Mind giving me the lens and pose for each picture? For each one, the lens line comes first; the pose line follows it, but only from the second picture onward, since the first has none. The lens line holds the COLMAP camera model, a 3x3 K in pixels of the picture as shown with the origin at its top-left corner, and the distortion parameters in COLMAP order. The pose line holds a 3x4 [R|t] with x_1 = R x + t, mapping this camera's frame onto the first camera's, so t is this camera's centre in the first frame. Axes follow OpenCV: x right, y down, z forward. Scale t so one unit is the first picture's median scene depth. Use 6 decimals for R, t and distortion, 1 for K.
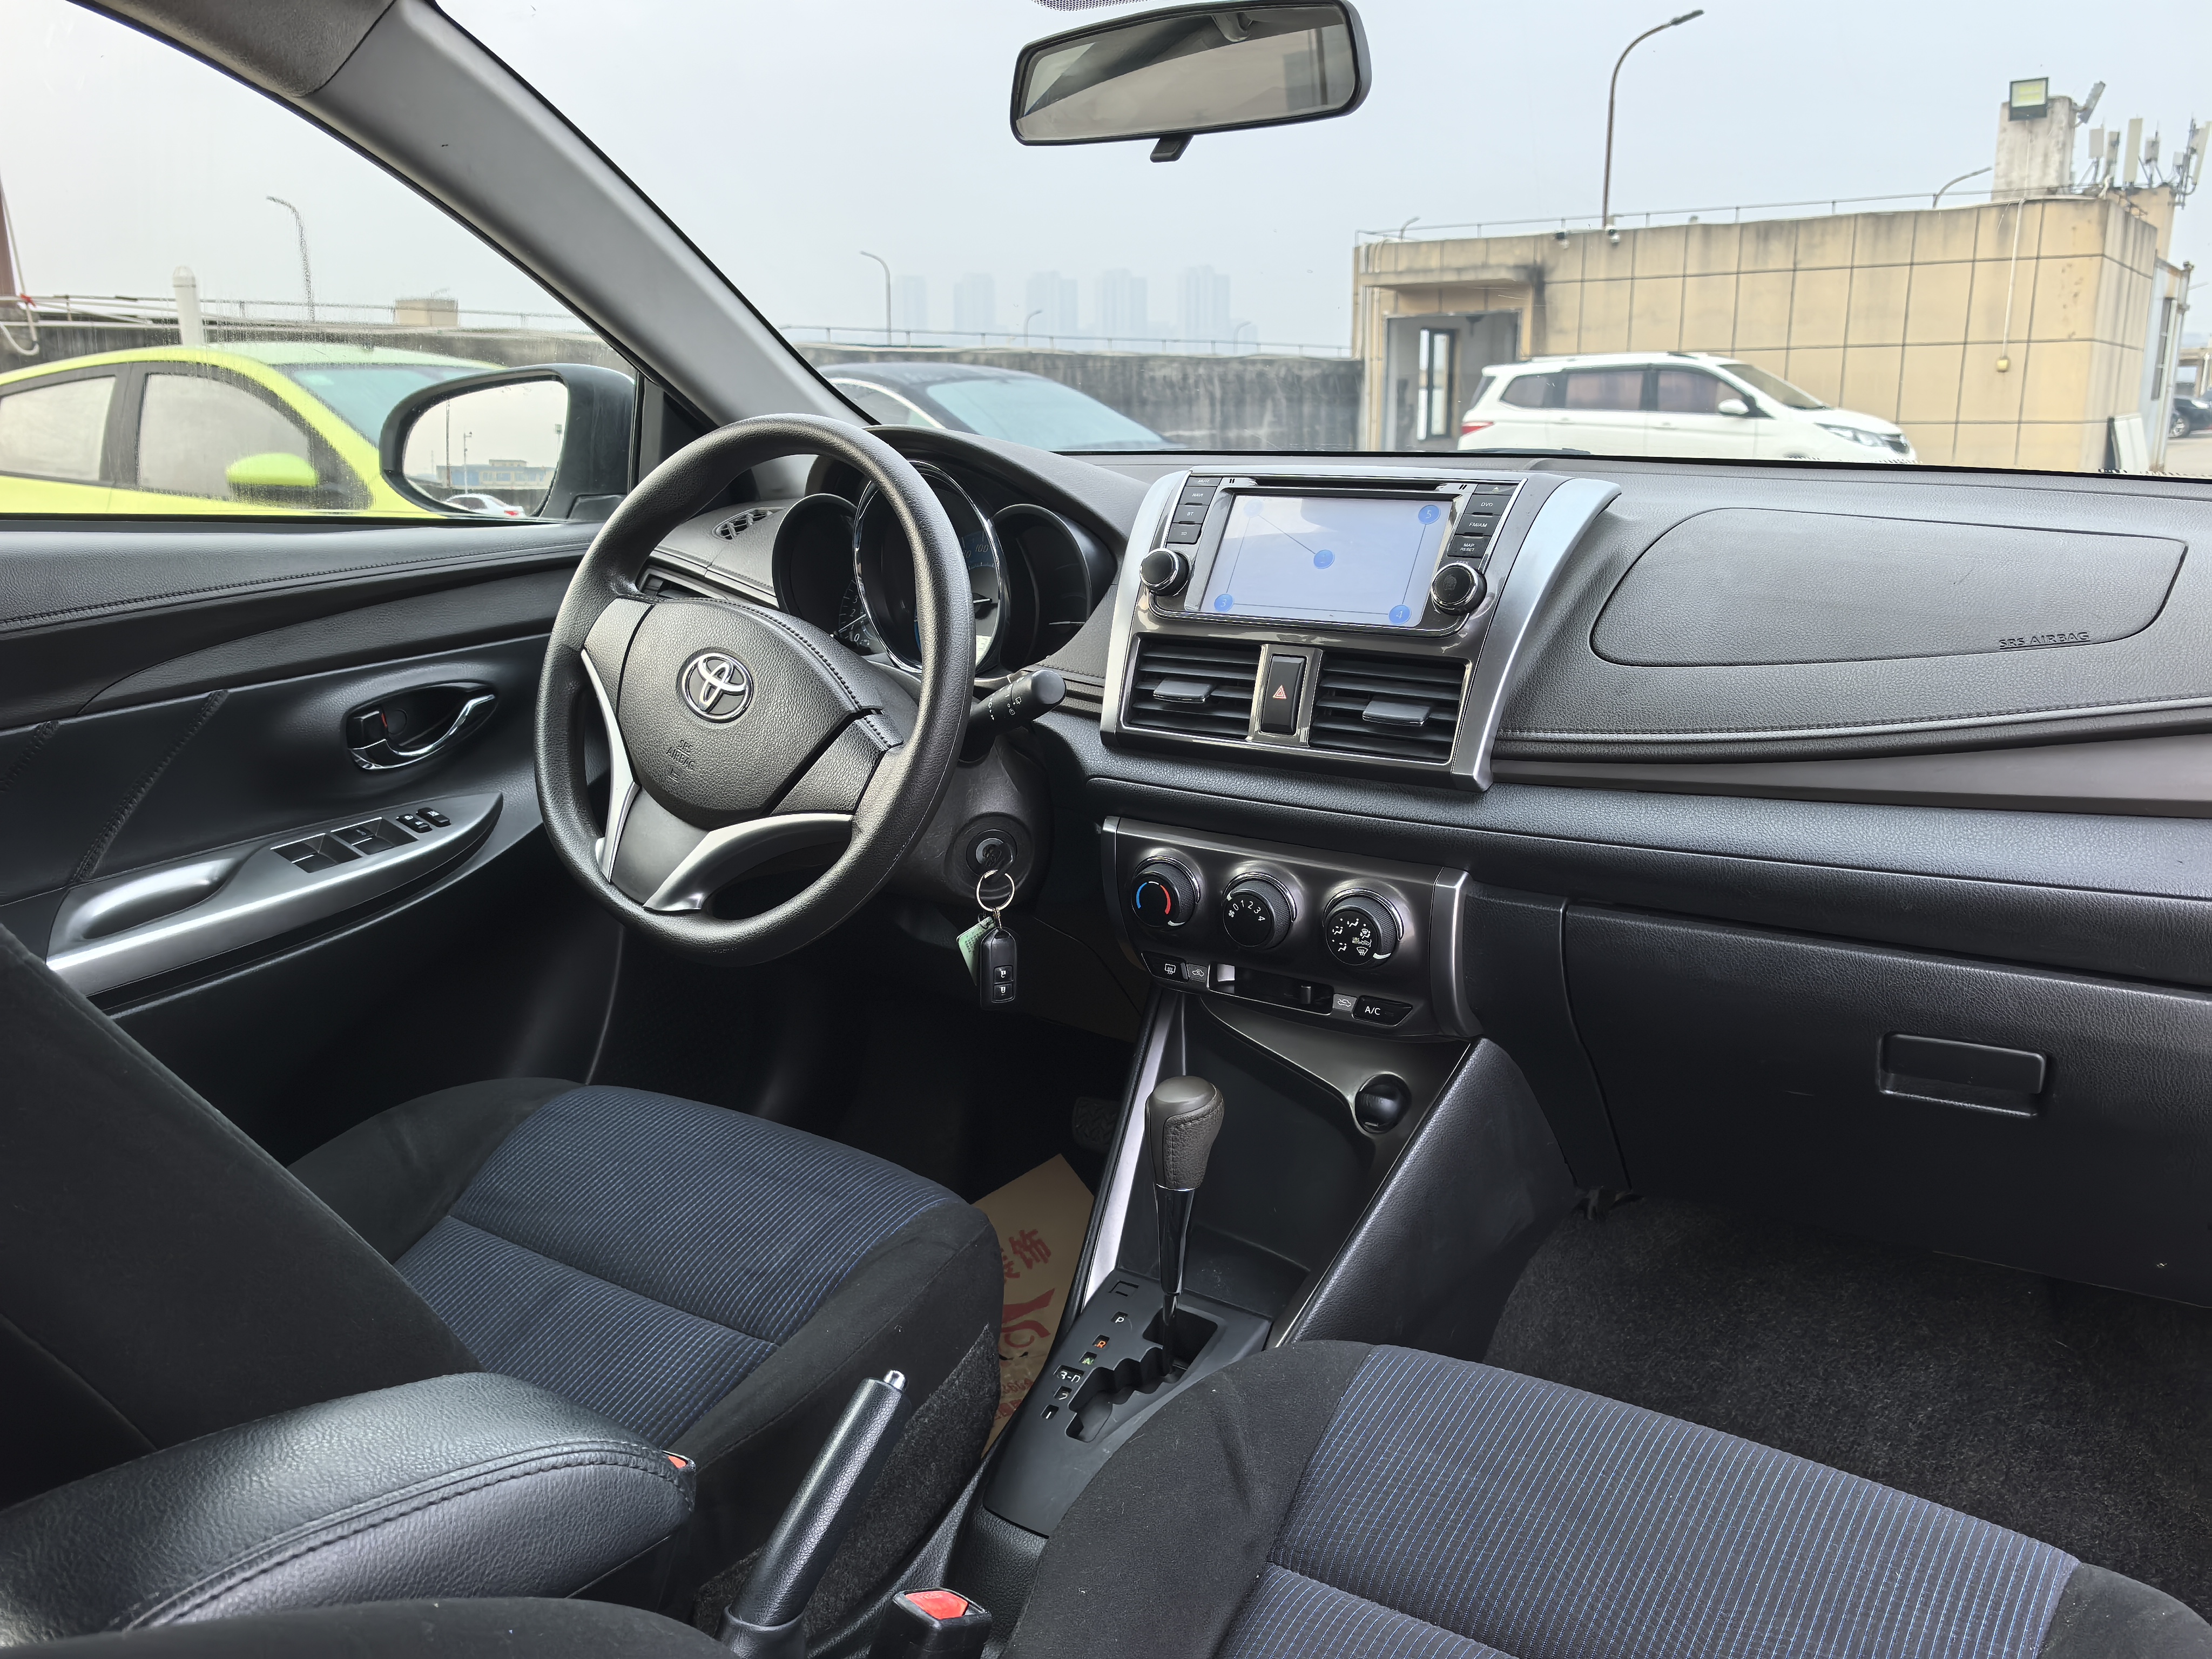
lens RADIAL K [[1856.0, 0, 1028.3], [0, 1856.0, 841.0], [0, 0, 1]] dist [0.003951, -0.007581]
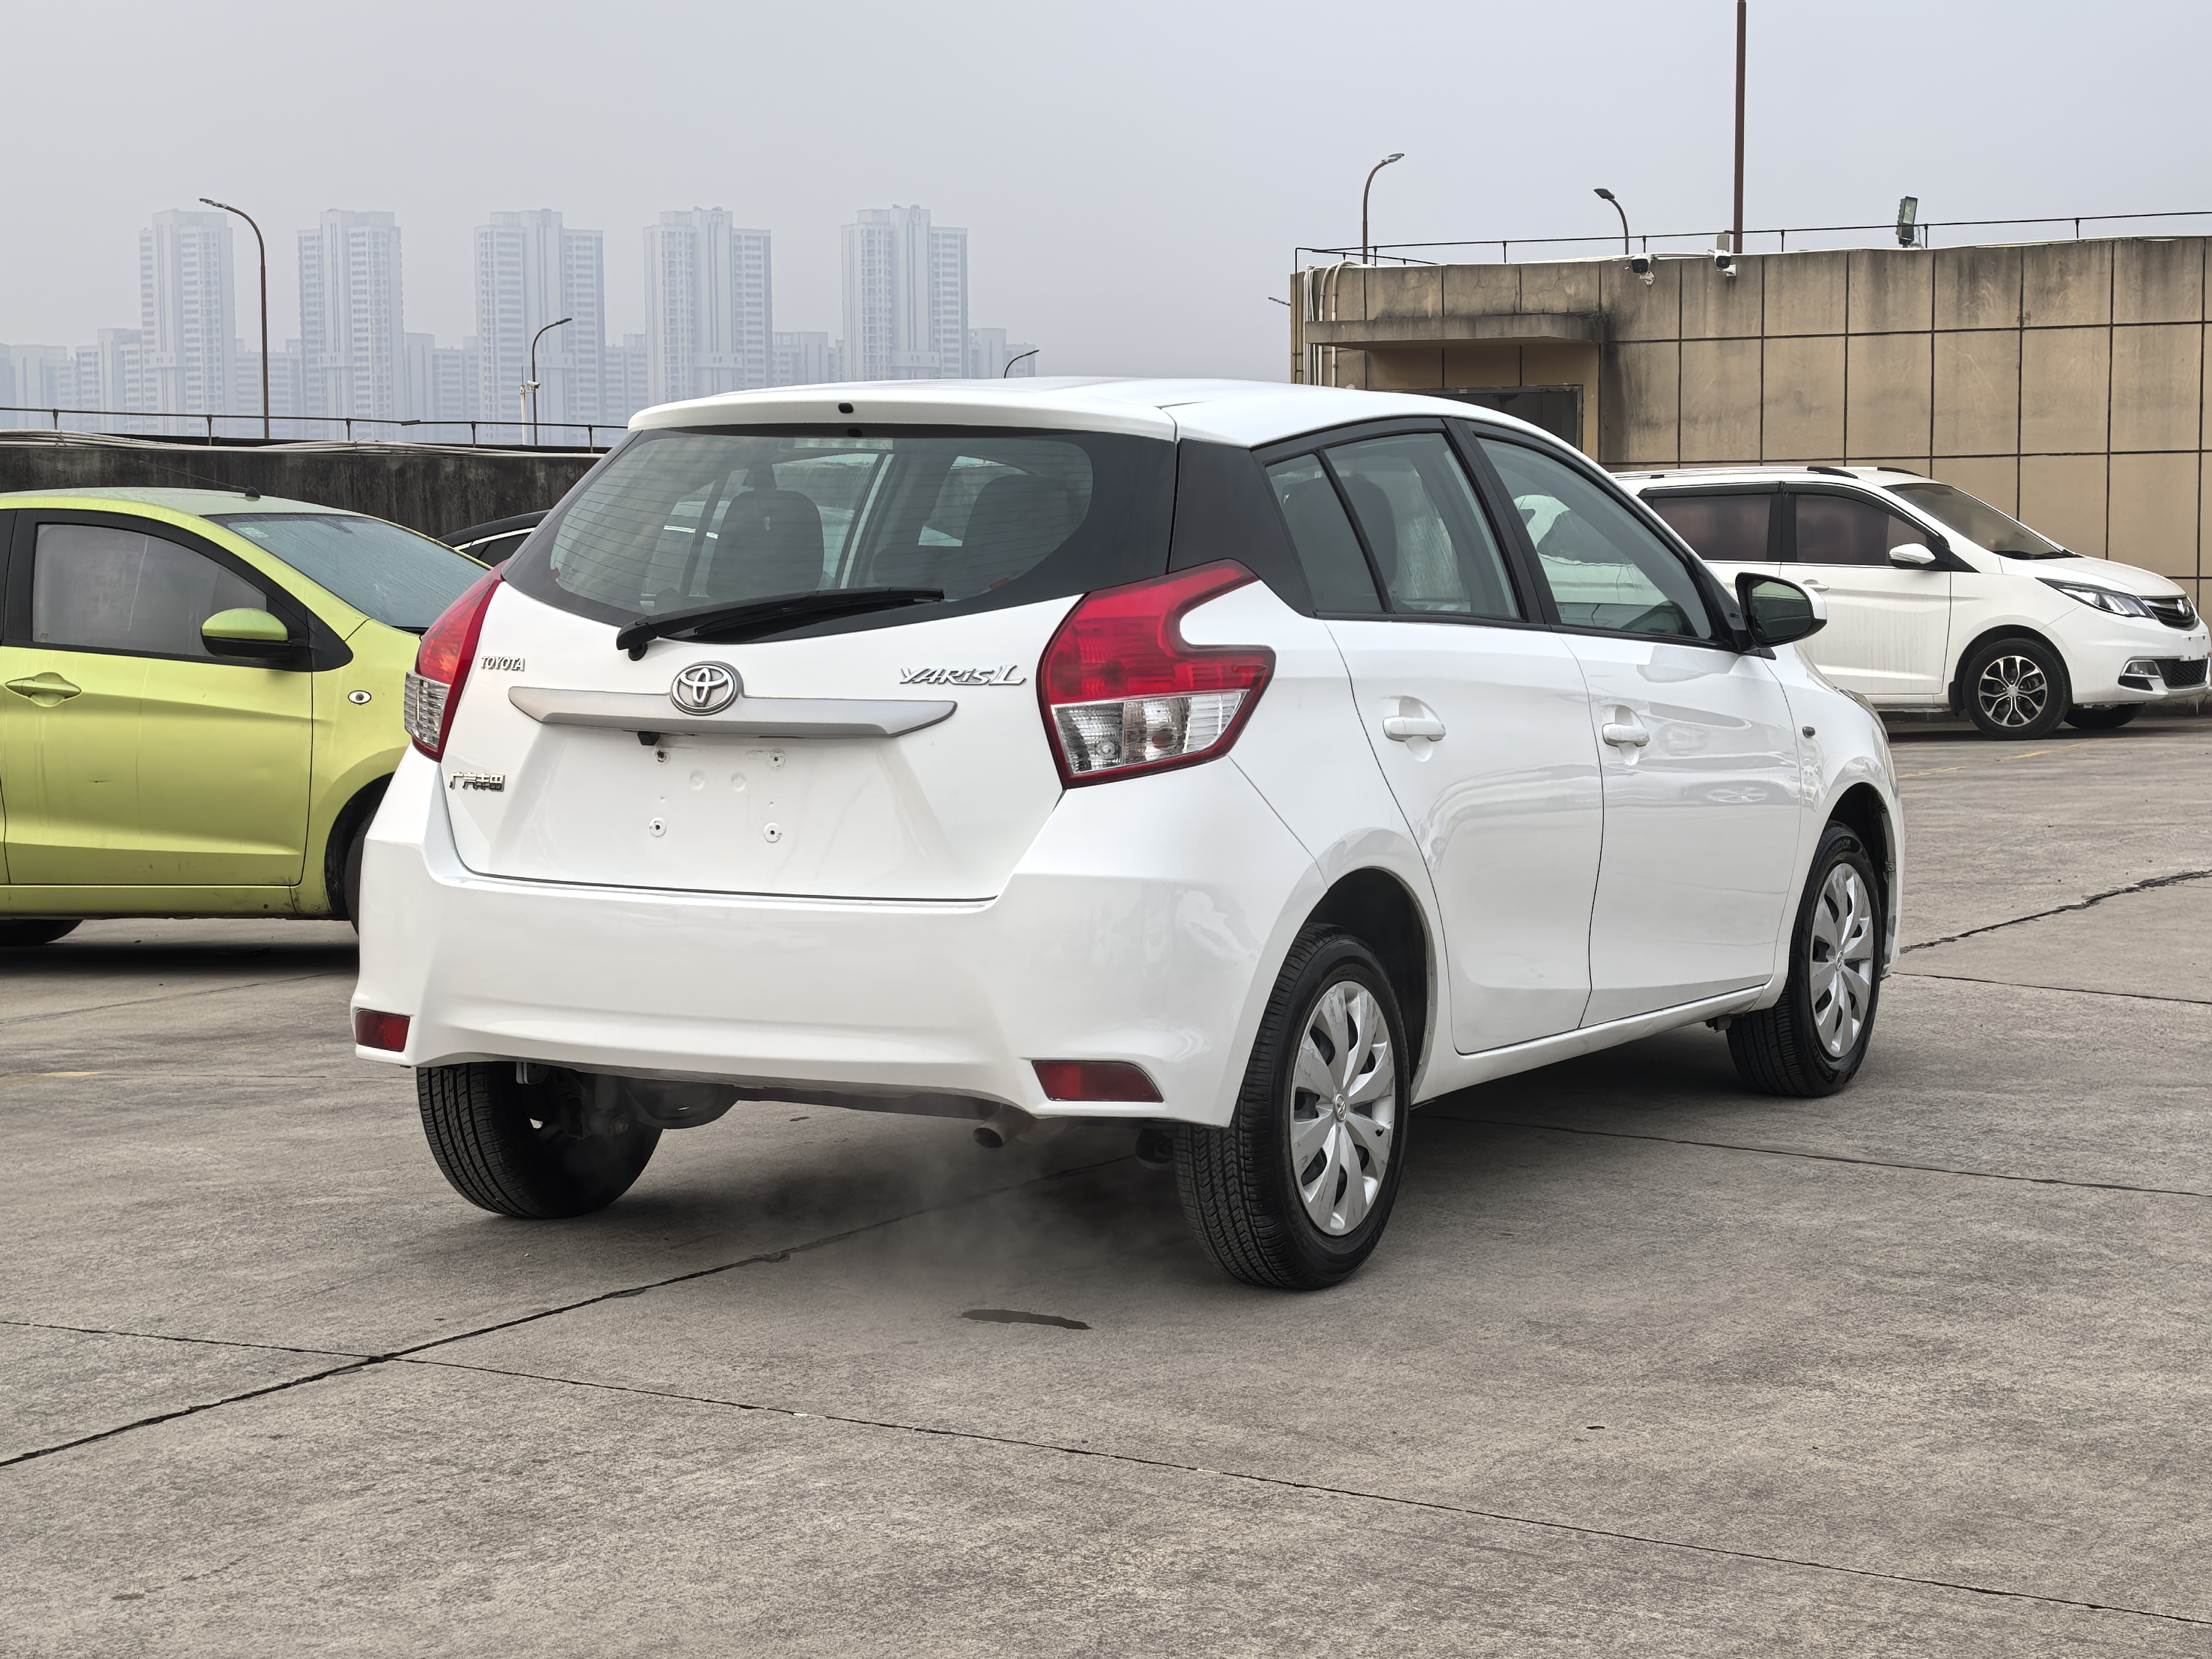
lens RADIAL K [[4414.5, 0, 1170.2], [0, 4414.5, 841.4], [0, 0, 1]] dist [0.504925, -2.630308]
pose [[0.989116, -0.003636, 0.147093, -0.074874], [0.026971, 0.987236, -0.156961, 0.077886], [-0.144644, 0.159220, 0.976589, -0.357517]]
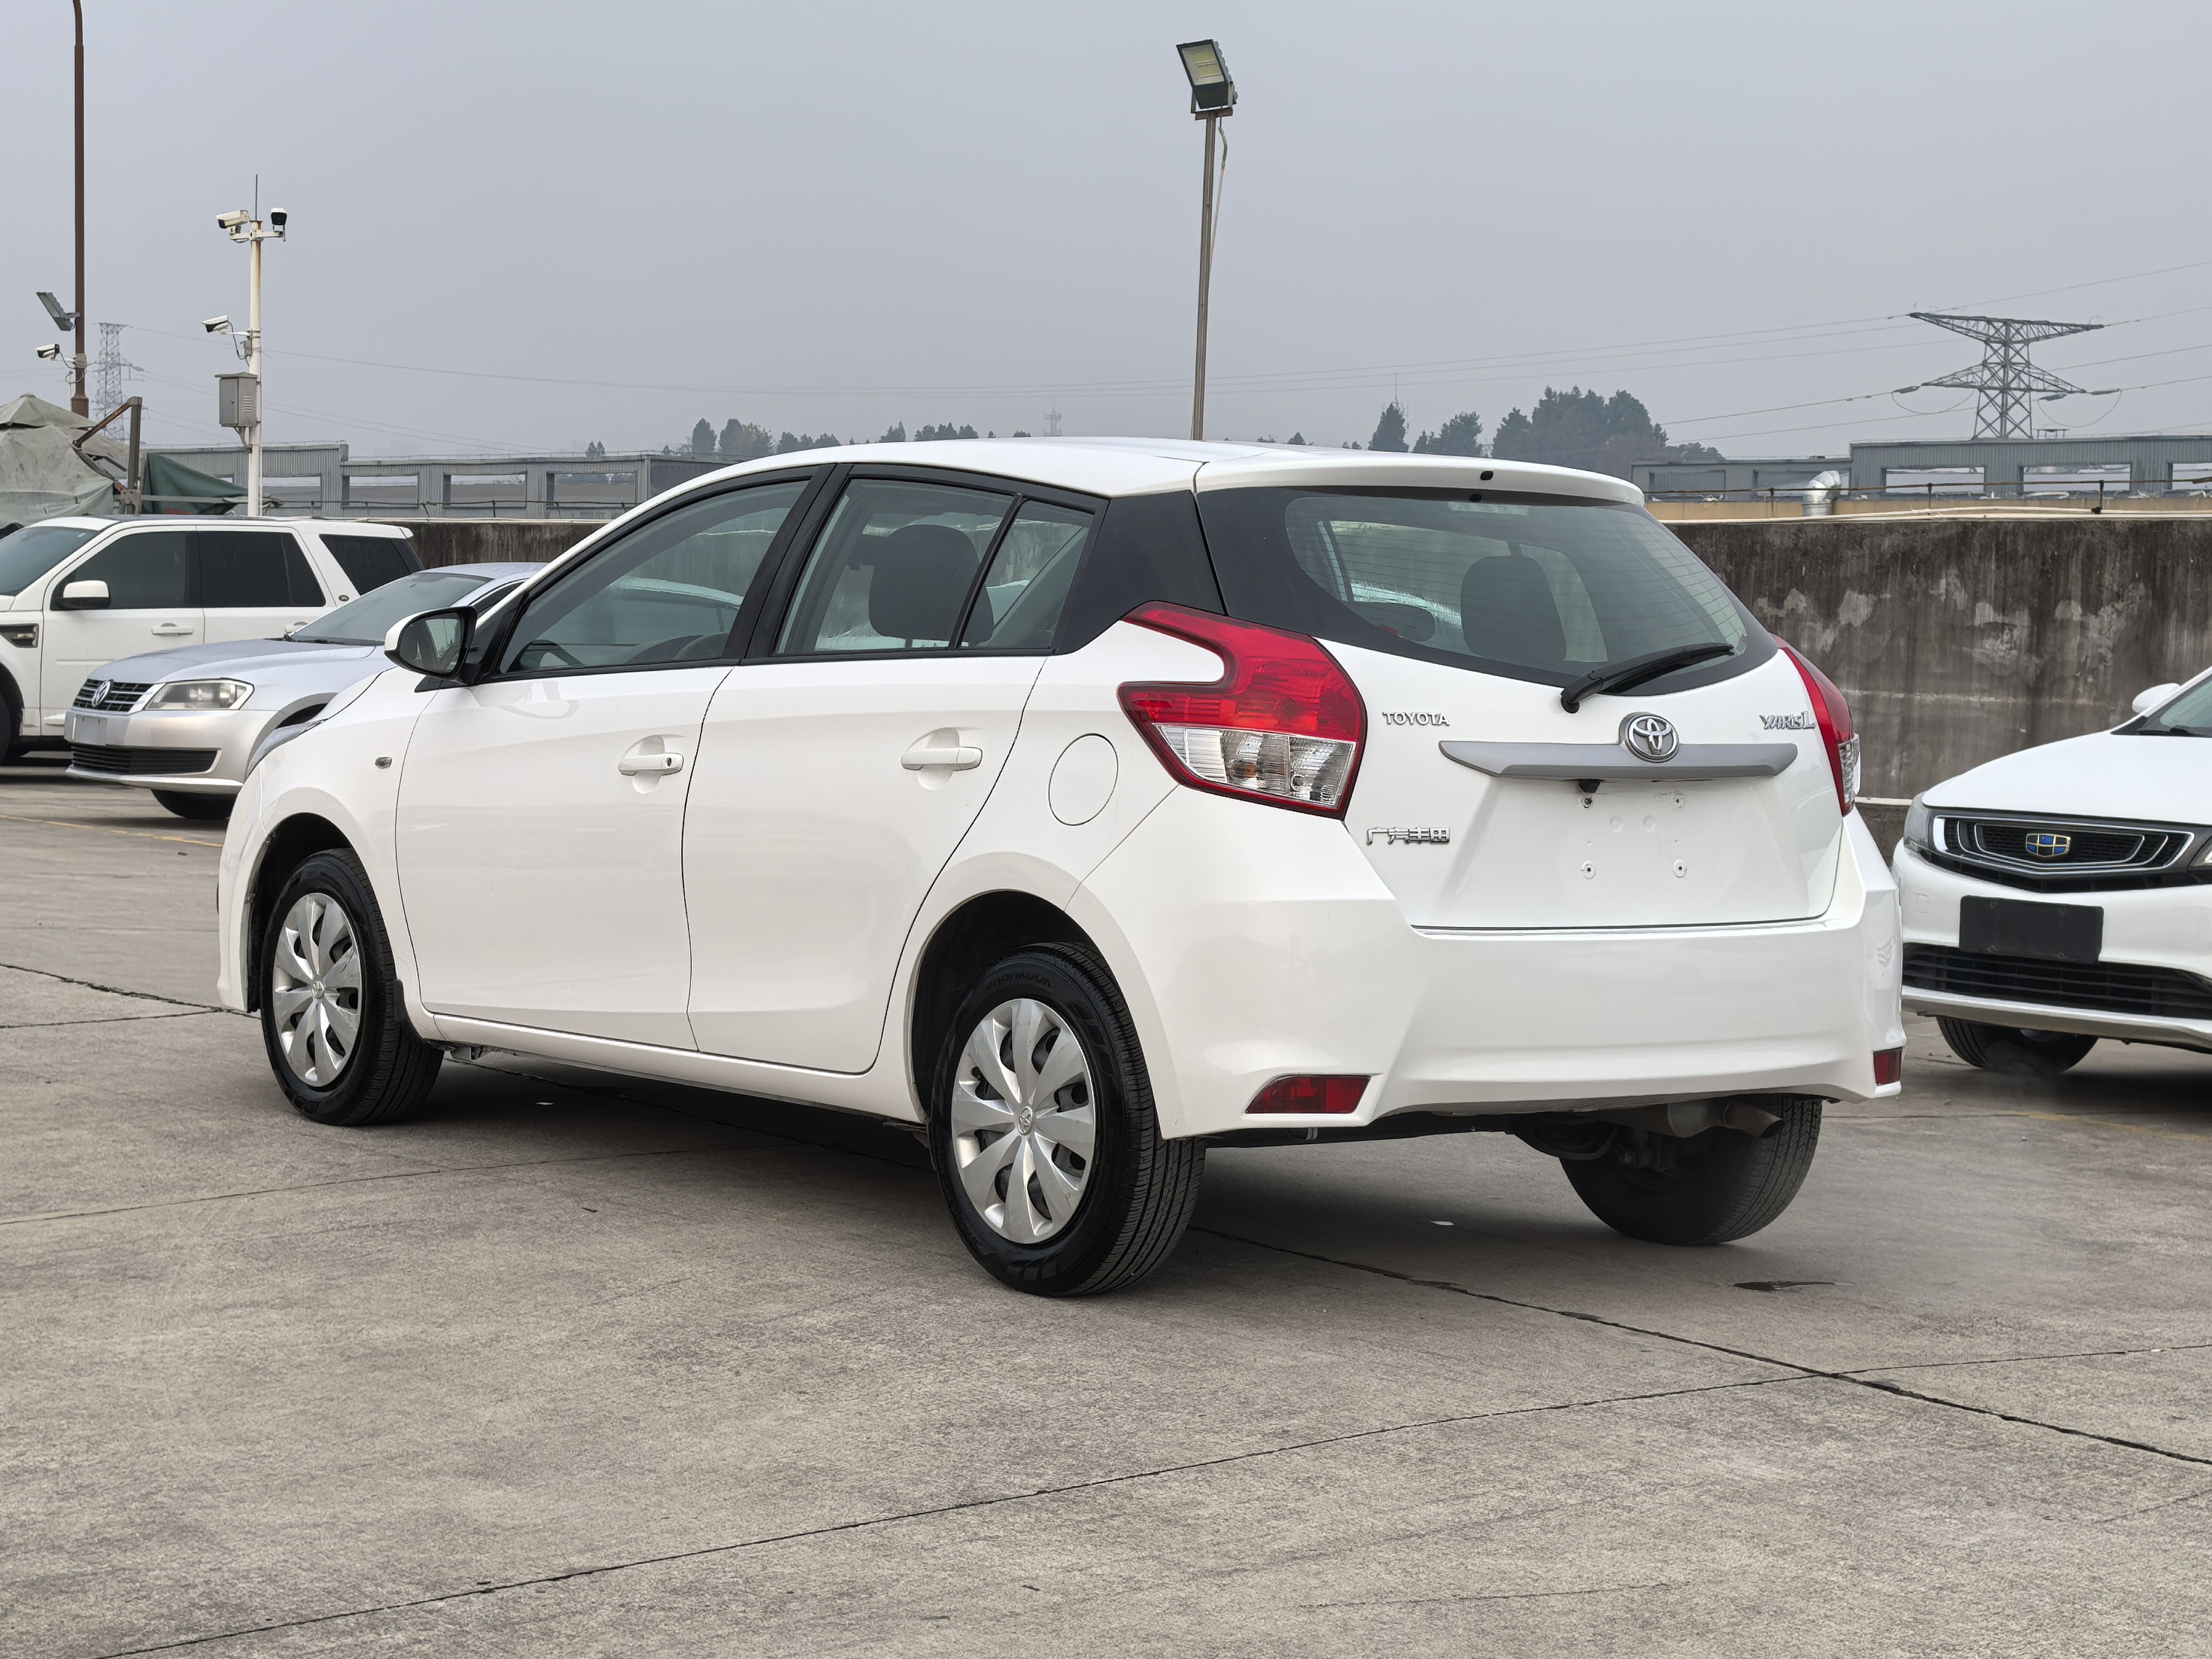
lens RADIAL K [[4414.5, 0, 1170.2], [0, 4414.5, 841.4], [0, 0, 1]] dist [0.504925, -2.630308]
pose [[0.286076, -0.038928, 0.957416, -0.402469], [0.197171, 0.980184, -0.019061, 0.023017], [-0.937702, 0.194228, 0.288082, -0.104884]]
